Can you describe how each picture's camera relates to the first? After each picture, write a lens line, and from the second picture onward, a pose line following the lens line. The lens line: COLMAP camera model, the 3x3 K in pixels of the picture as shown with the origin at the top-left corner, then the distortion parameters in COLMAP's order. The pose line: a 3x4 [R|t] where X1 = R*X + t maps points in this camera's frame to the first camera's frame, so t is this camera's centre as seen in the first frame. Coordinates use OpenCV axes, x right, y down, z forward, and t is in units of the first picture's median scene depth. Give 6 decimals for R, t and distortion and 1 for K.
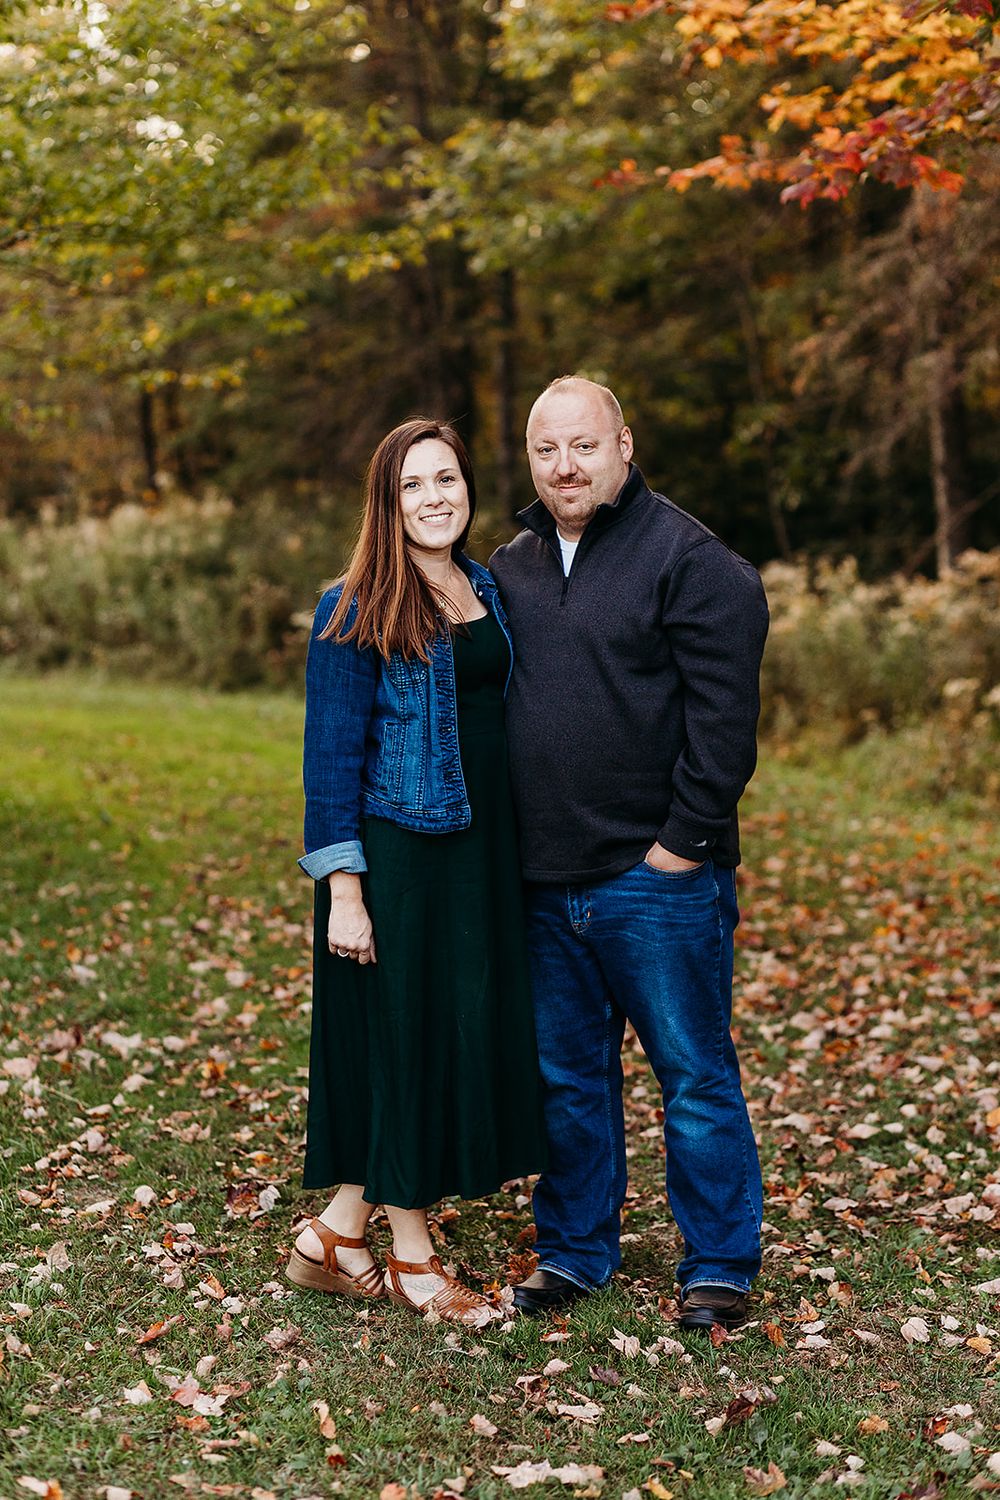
lens RADIAL K [[3675.4, 0, 500.0], [0, 3675.4, 750.0], [0, 0, 1]] dist [0.036988, 0.217308]
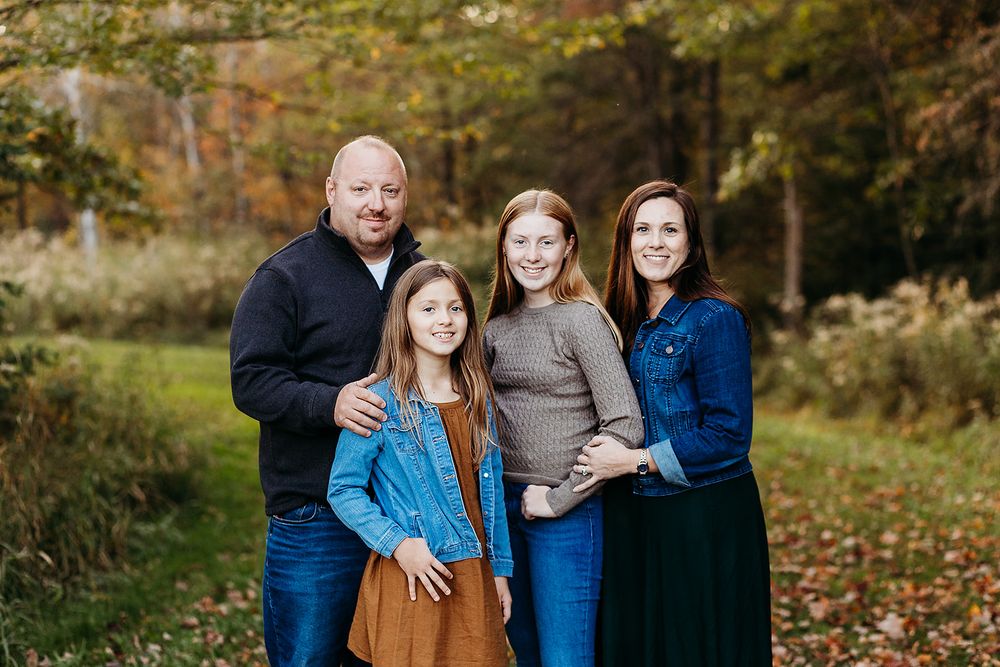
lens RADIAL K [[2527.3, 0, 500.0], [0, 2527.3, 333.5], [0, 0, 1]] dist [0.058389, 0.174044]
pose [[0.995891, 0.018678, -0.088616, 0.015979], [-0.020885, 0.999493, -0.024037, -0.010710], [0.088122, 0.025789, 0.995776, 0.128567]]
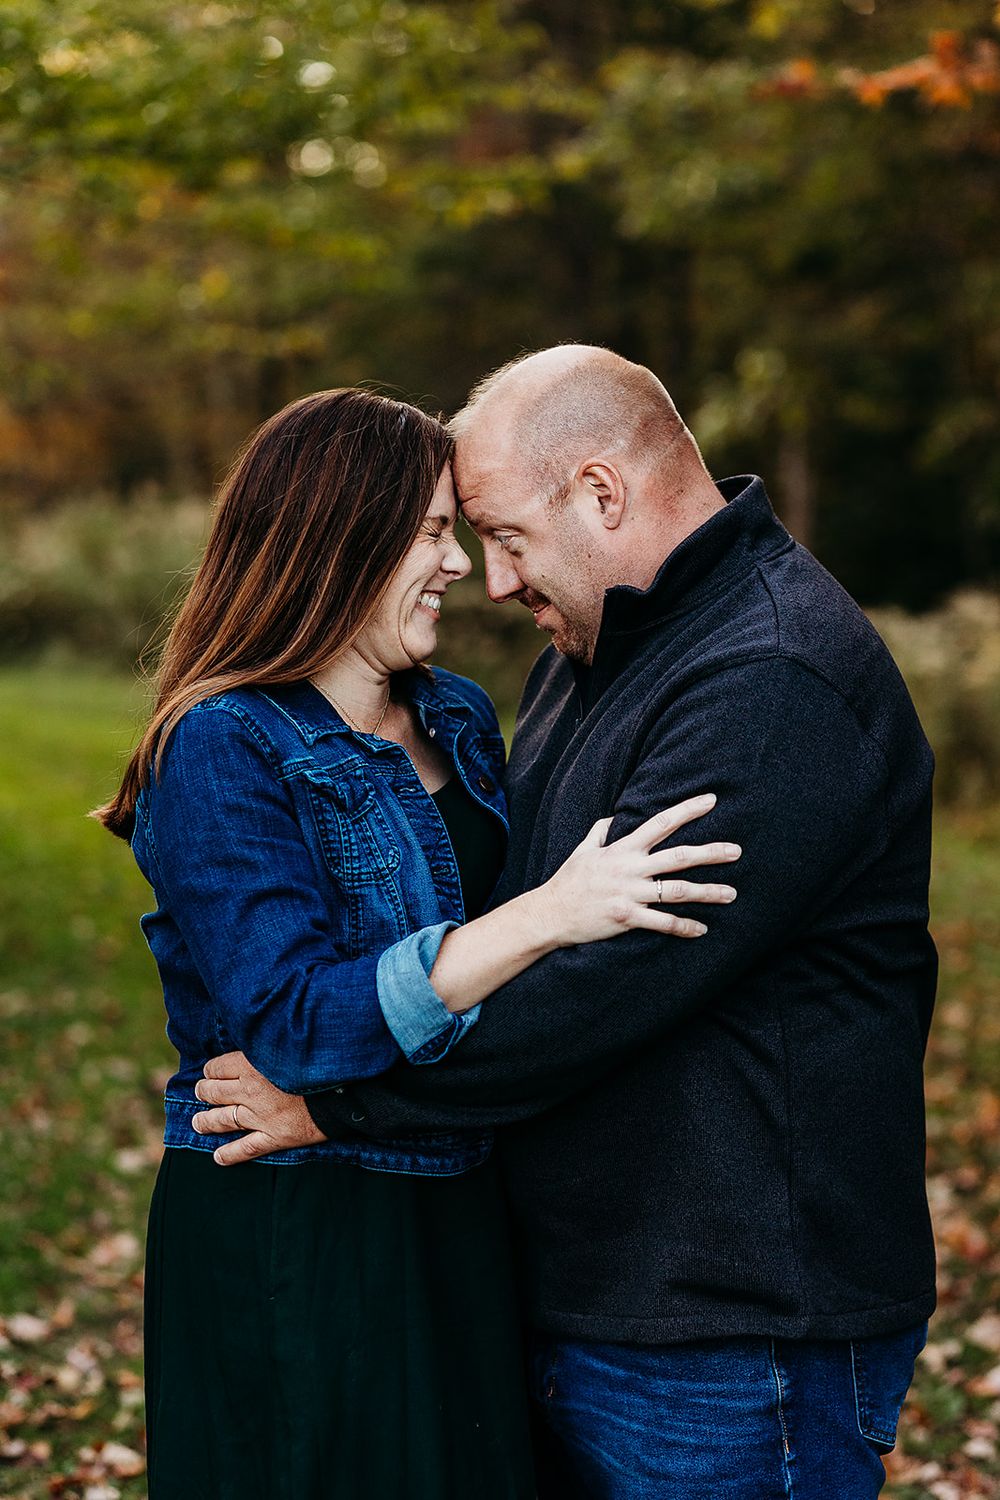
lens RADIAL K [[3719.0, 0, 500.0], [0, 3719.0, 750.0], [0, 0, 1]] dist [0.035967, 0.030076]
pose [[0.997741, 0.048340, -0.046640, 0.012307], [-0.048266, 0.998831, 0.002709, -0.016579], [0.046716, -0.000452, 0.998908, 0.193837]]
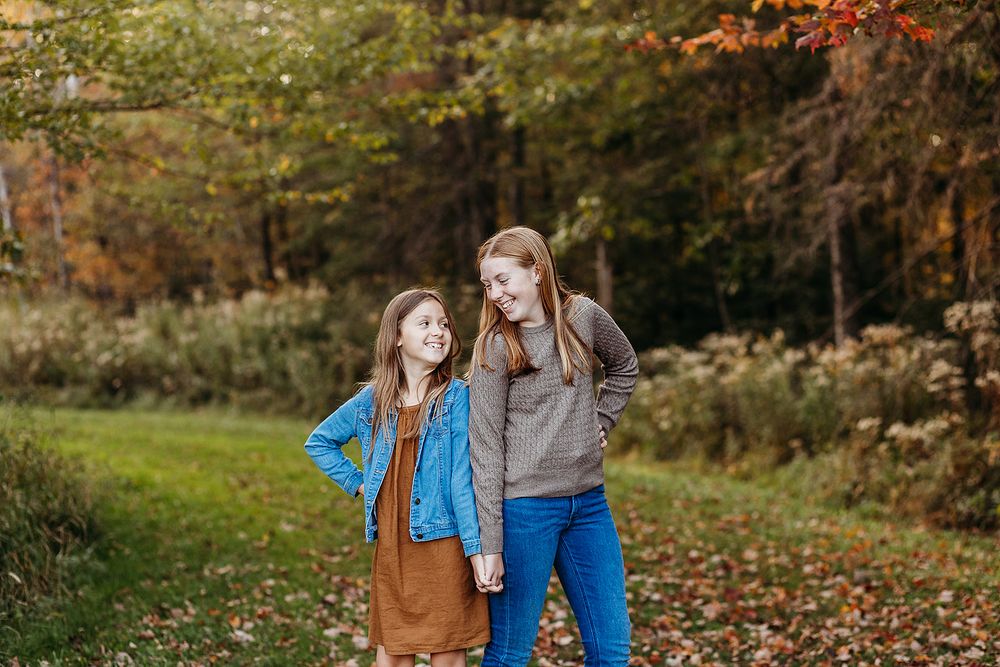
lens RADIAL K [[2479.4, 0, 500.0], [0, 2479.4, 333.5], [0, 0, 1]] dist [0.035967, 0.030076]
pose [[0.999959, 0.008075, 0.004022, -0.017298], [-0.007854, 0.998608, -0.052152, -0.001312], [-0.004437, 0.052118, 0.998631, 0.072183]]
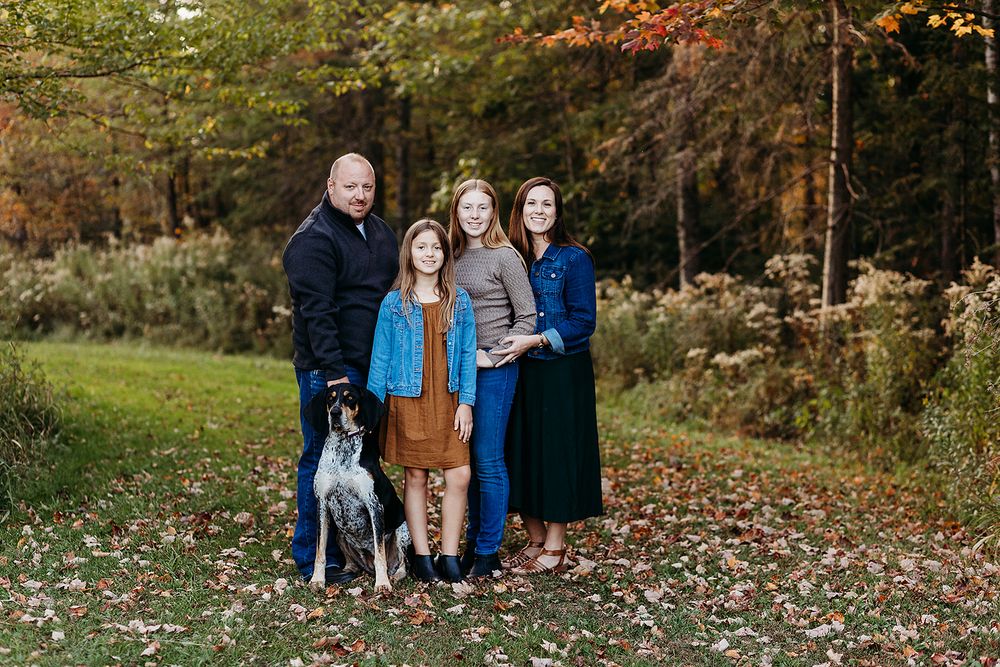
lens RADIAL K [[2450.3, 0, 500.0], [0, 2450.3, 333.5], [0, 0, 1]] dist [0.036988, 0.217308]
pose [[0.998186, 0.026521, 0.054041, -0.023403], [-0.024578, 0.999038, -0.036316, 0.016999], [-0.054952, 0.034922, 0.997878, -0.097645]]
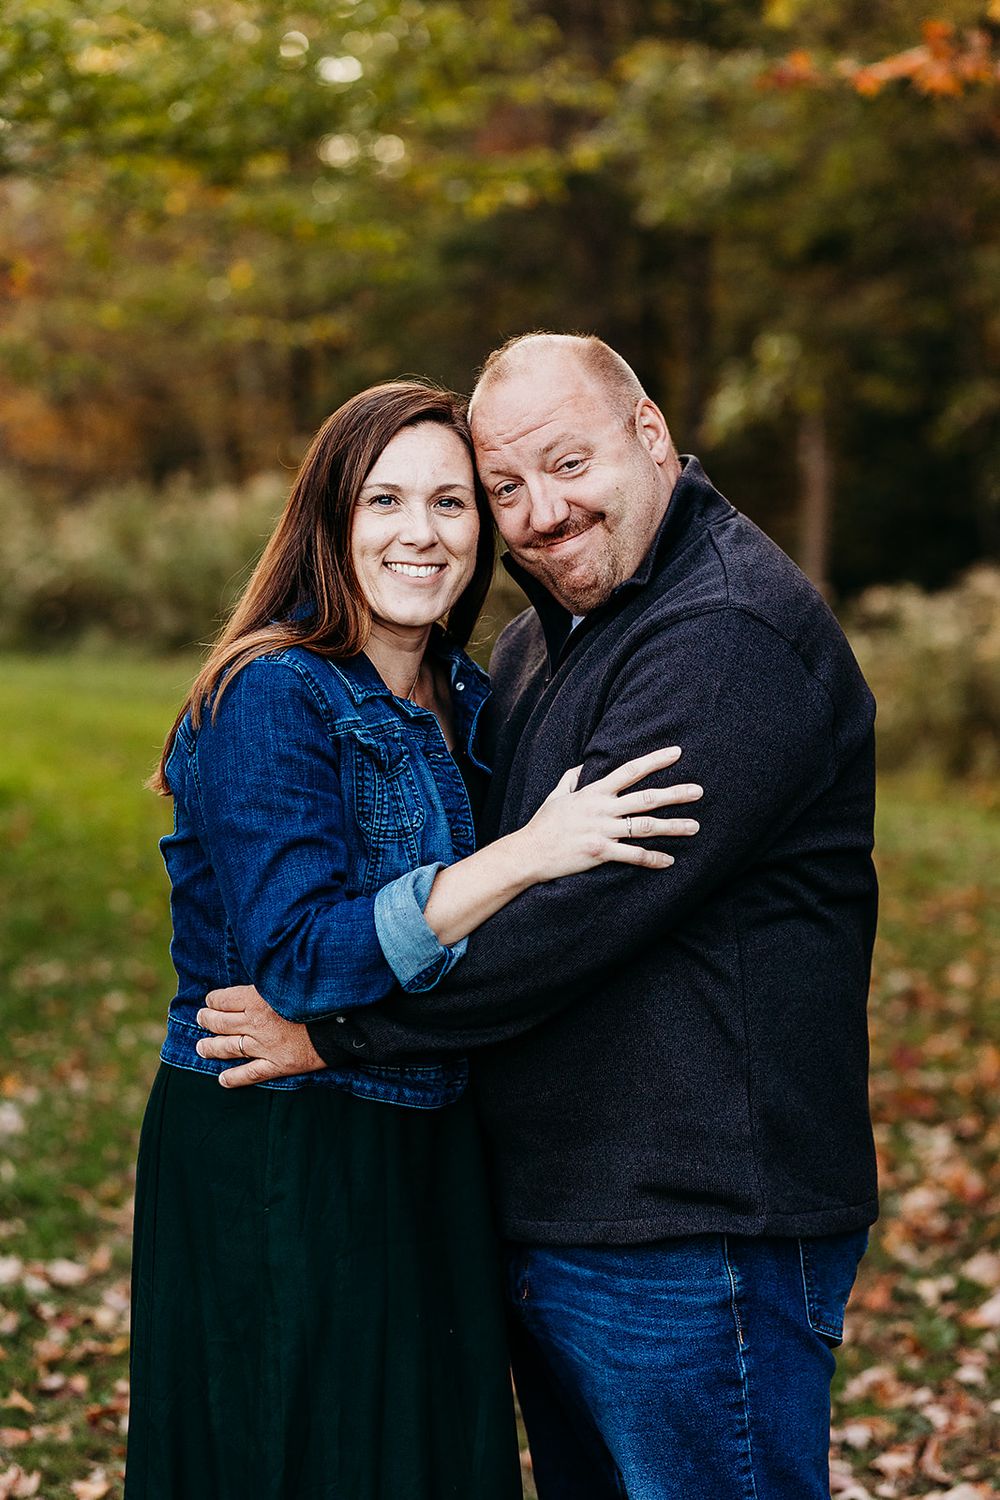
lens RADIAL K [[3675.4, 0, 500.0], [0, 3675.4, 750.0], [0, 0, 1]] dist [0.036988, 0.217308]
pose [[0.997739, 0.037387, -0.055853, 0.015730], [-0.037015, 0.999285, 0.007675, -0.015110], [0.056100, -0.005590, 0.998410, 0.179691]]
